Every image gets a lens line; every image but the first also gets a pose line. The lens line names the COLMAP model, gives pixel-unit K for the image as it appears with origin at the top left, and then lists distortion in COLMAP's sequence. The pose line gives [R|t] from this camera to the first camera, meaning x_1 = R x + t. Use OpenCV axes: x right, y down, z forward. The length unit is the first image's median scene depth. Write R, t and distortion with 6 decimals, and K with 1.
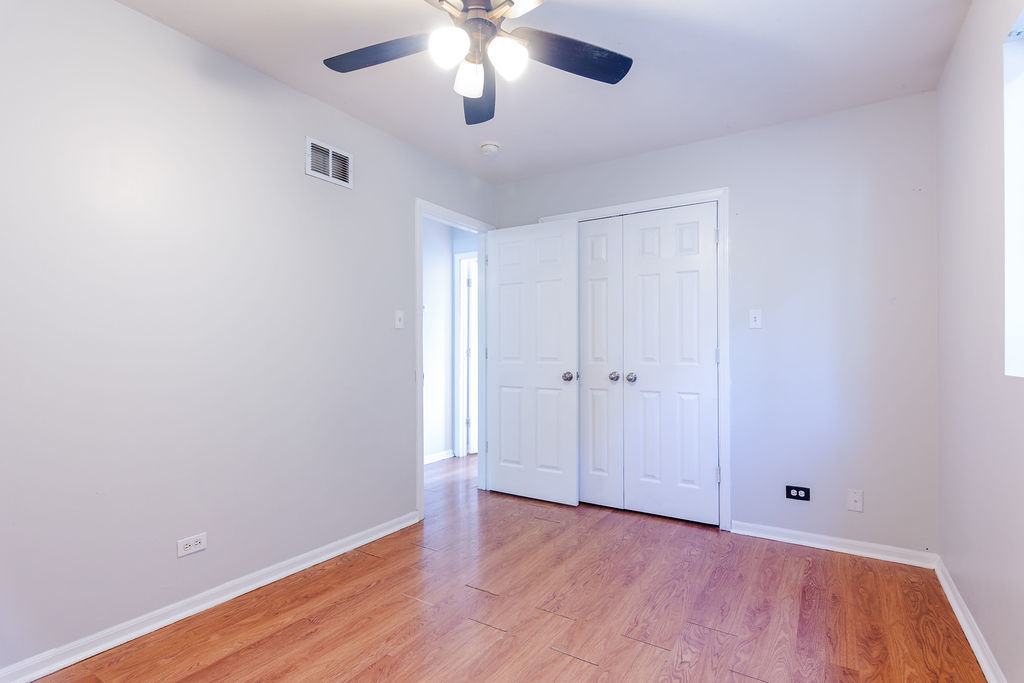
lens RADIAL K [[500.1, 0, 510.4], [0, 500.1, 342.5], [0, 0, 1]] dist [-0.001137, -0.000176]
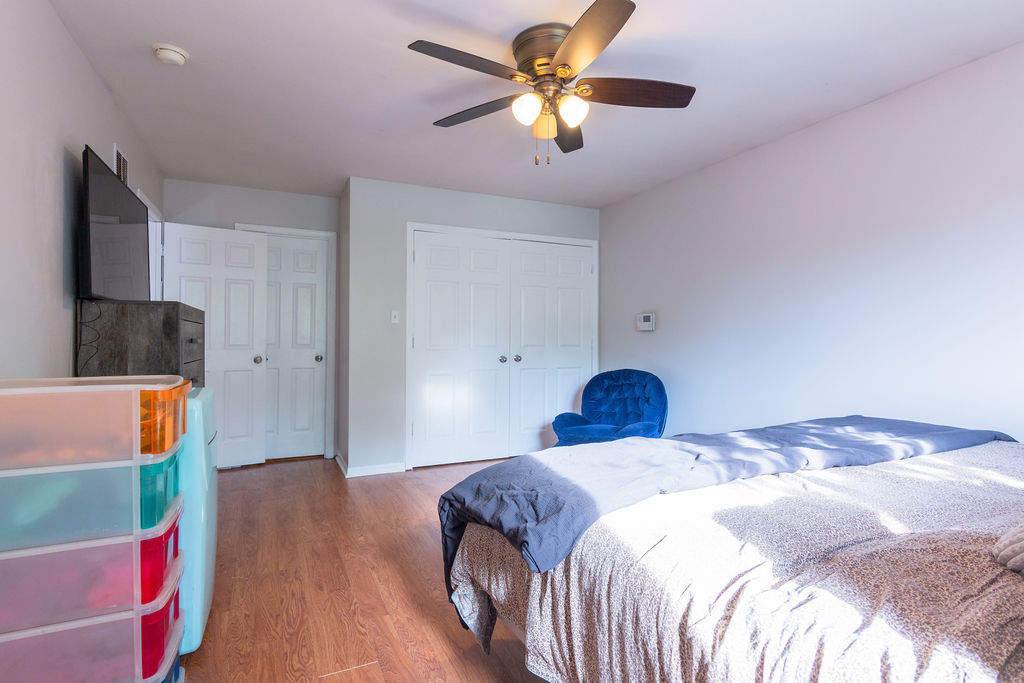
lens RADIAL K [[500.1, 0, 509.8], [0, 500.1, 337.3], [0, 0, 1]] dist [-0.001137, -0.000176]
pose [[-0.507765, 0.004389, -0.861484, 0.828925], [0.000980, 0.999989, 0.004516, 0.016995], [0.861495, 0.001449, -0.507764, 1.688810]]
